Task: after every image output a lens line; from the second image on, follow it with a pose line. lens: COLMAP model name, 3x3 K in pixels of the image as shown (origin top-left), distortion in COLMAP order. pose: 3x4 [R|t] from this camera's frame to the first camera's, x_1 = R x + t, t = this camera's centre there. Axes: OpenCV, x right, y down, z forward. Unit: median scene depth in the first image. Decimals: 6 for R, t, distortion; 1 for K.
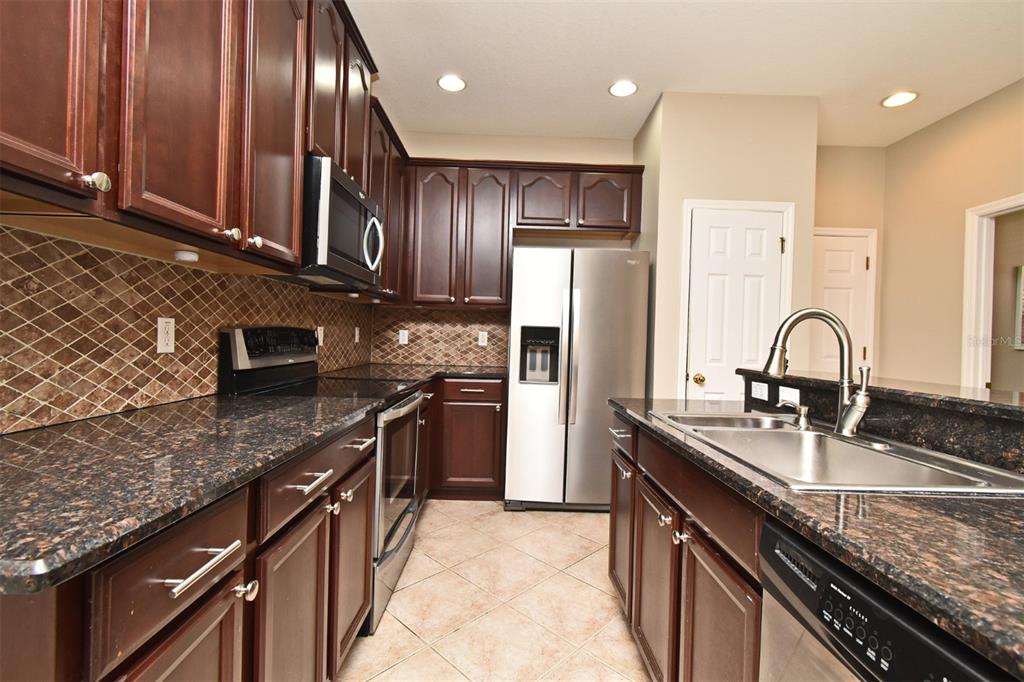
lens RADIAL K [[448.5, 0, 516.0], [0, 448.5, 339.2], [0, 0, 1]] dist [0.011375, -0.006273]
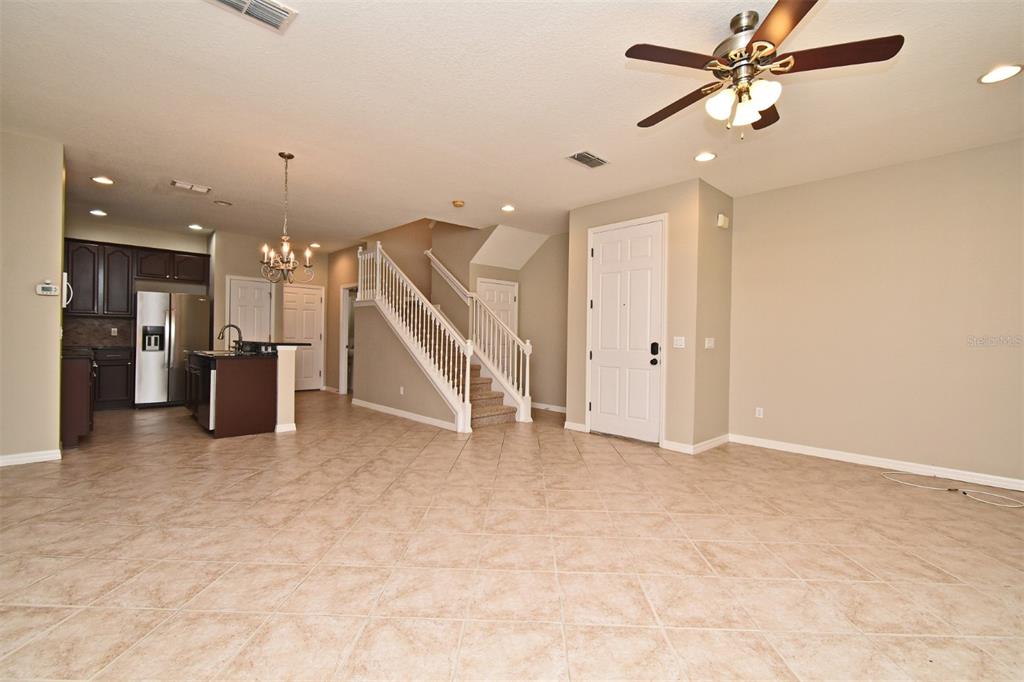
lens RADIAL K [[448.5, 0, 516.0], [0, 448.5, 339.2], [0, 0, 1]] dist [0.011375, -0.006273]
pose [[0.737442, -0.017575, 0.675182, -0.134149], [0.006308, 0.999797, 0.019136, 0.005113], [-0.675381, -0.009852, 0.737403, -1.931711]]
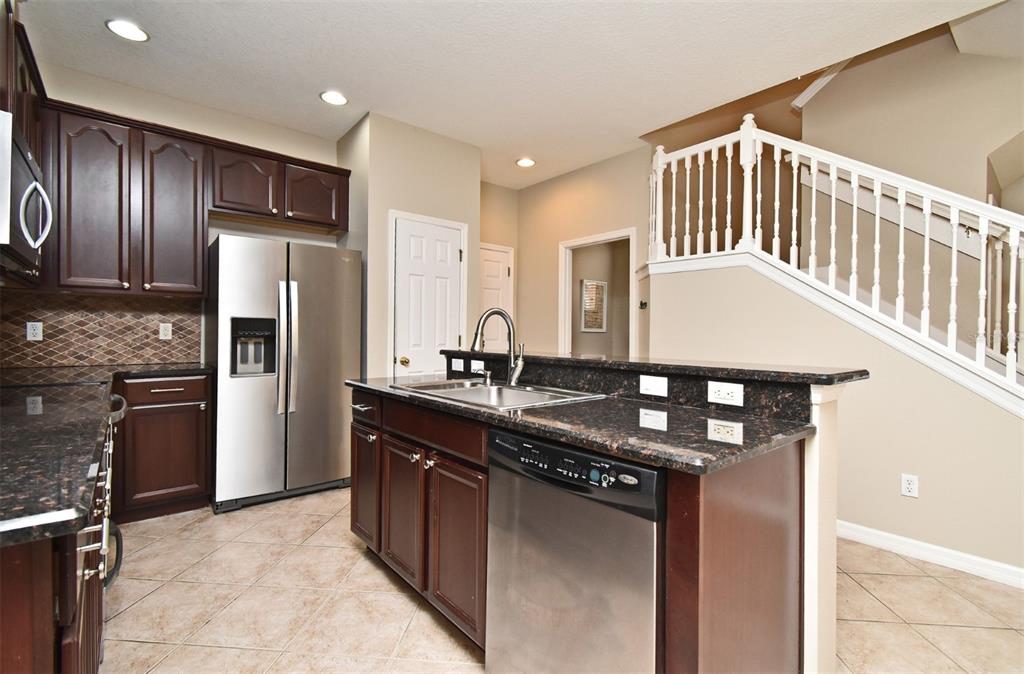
lens RADIAL K [[453.2, 0, 512.0], [0, 453.2, 337.0], [0, 0, 1]] dist [-0.002206, -0.000220]
pose [[0.774581, -0.027407, 0.631880, -0.132815], [0.015187, 0.999579, 0.024738, -0.002027], [-0.632292, -0.009565, 0.774671, -0.119526]]
